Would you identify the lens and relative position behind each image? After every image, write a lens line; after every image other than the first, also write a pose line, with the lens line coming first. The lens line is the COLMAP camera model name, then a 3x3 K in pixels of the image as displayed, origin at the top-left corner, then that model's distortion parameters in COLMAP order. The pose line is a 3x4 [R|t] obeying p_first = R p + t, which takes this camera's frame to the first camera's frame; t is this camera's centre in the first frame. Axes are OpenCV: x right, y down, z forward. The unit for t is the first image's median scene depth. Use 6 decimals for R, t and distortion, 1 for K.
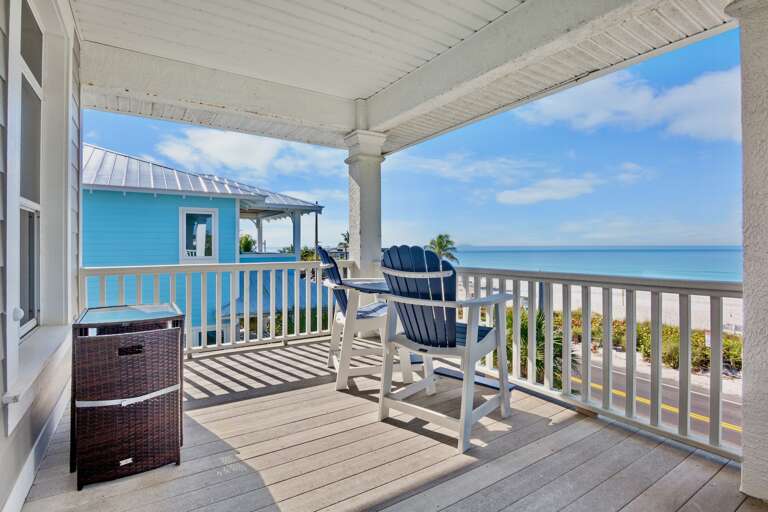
lens RADIAL K [[376.3, 0, 381.8], [0, 376.3, 244.6], [0, 0, 1]] dist [-0.015840, 0.000334]
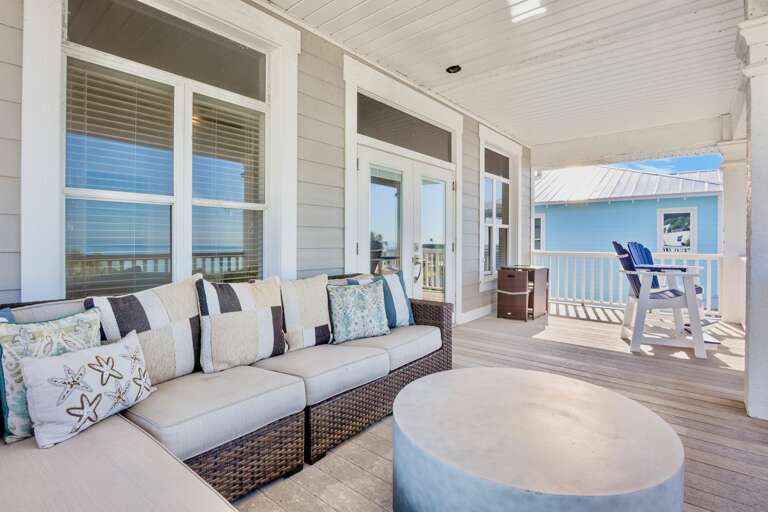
lens RADIAL K [[376.3, 0, 381.8], [0, 376.3, 244.6], [0, 0, 1]] dist [-0.015840, 0.000334]
pose [[0.290553, 0.002687, -0.956855, 0.317347], [0.003013, 0.999989, 0.003724, 0.002640], [0.956854, -0.003965, 0.290541, -0.143864]]
